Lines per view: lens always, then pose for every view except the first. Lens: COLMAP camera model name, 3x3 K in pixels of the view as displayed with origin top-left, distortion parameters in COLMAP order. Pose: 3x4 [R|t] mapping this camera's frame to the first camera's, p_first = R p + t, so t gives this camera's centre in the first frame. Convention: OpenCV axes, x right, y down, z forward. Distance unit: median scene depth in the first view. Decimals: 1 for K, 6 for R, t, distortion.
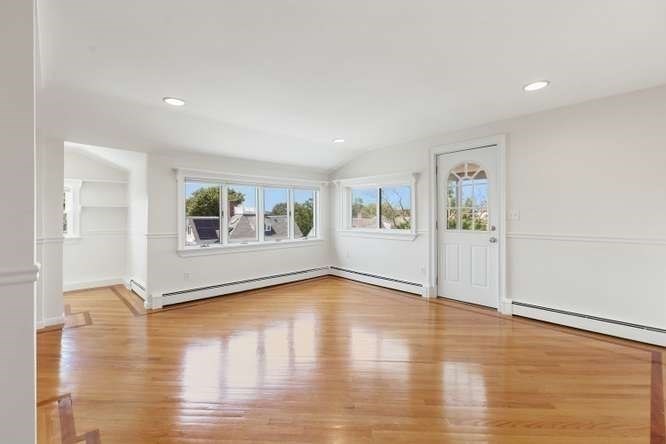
lens RADIAL K [[302.0, 0, 332.1], [0, 302.0, 223.5], [0, 0, 1]] dist [0.001951, -0.000032]
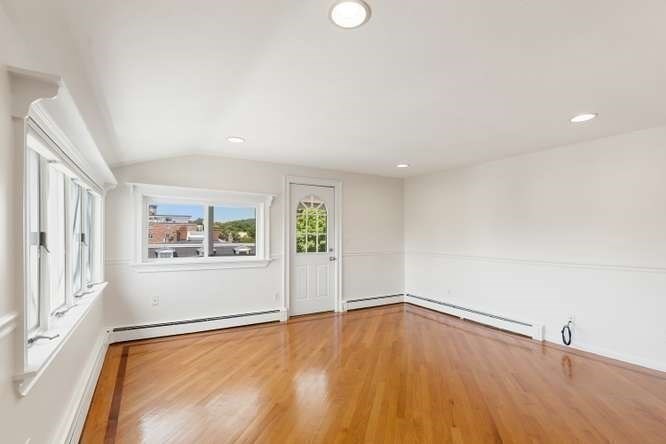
lens RADIAL K [[306.5, 0, 336.8], [0, 306.5, 234.1], [0, 0, 1]] dist [0.000699, 0.000123]
pose [[0.199143, 0.011160, 0.979907, -0.643780], [0.022831, 0.999611, -0.016024, -0.025149], [-0.979704, 0.025564, 0.198811, 0.598009]]
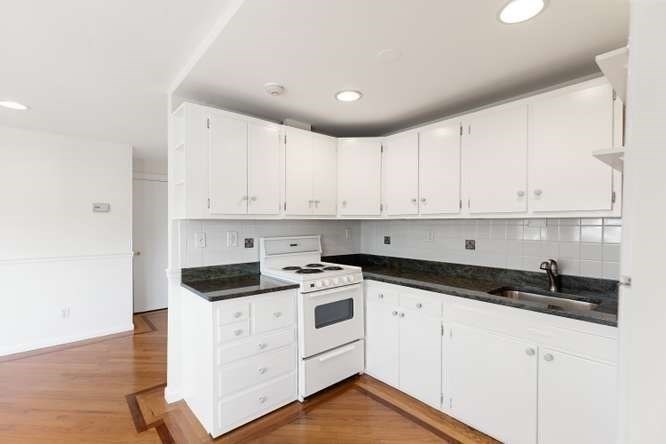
lens RADIAL K [[302.0, 0, 332.1], [0, 302.0, 223.5], [0, 0, 1]] dist [0.001951, -0.000032]
pose [[-0.999089, -0.000469, 0.042676, -0.569930], [0.000481, 0.999753, 0.022229, -0.045066], [-0.042676, 0.022229, -0.998842, 0.776553]]
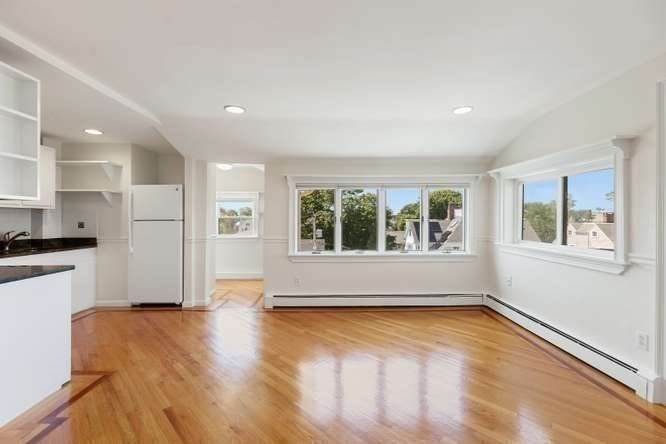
lens RADIAL K [[297.6, 0, 333.0], [0, 297.6, 222.0], [0, 0, 1]] dist [0.002354, 0.000149]
pose [[0.737421, 0.010592, -0.675351, 0.254306], [-0.019751, 0.999788, -0.005886, -0.018650], [0.675145, 0.017680, 0.737473, 0.315881]]
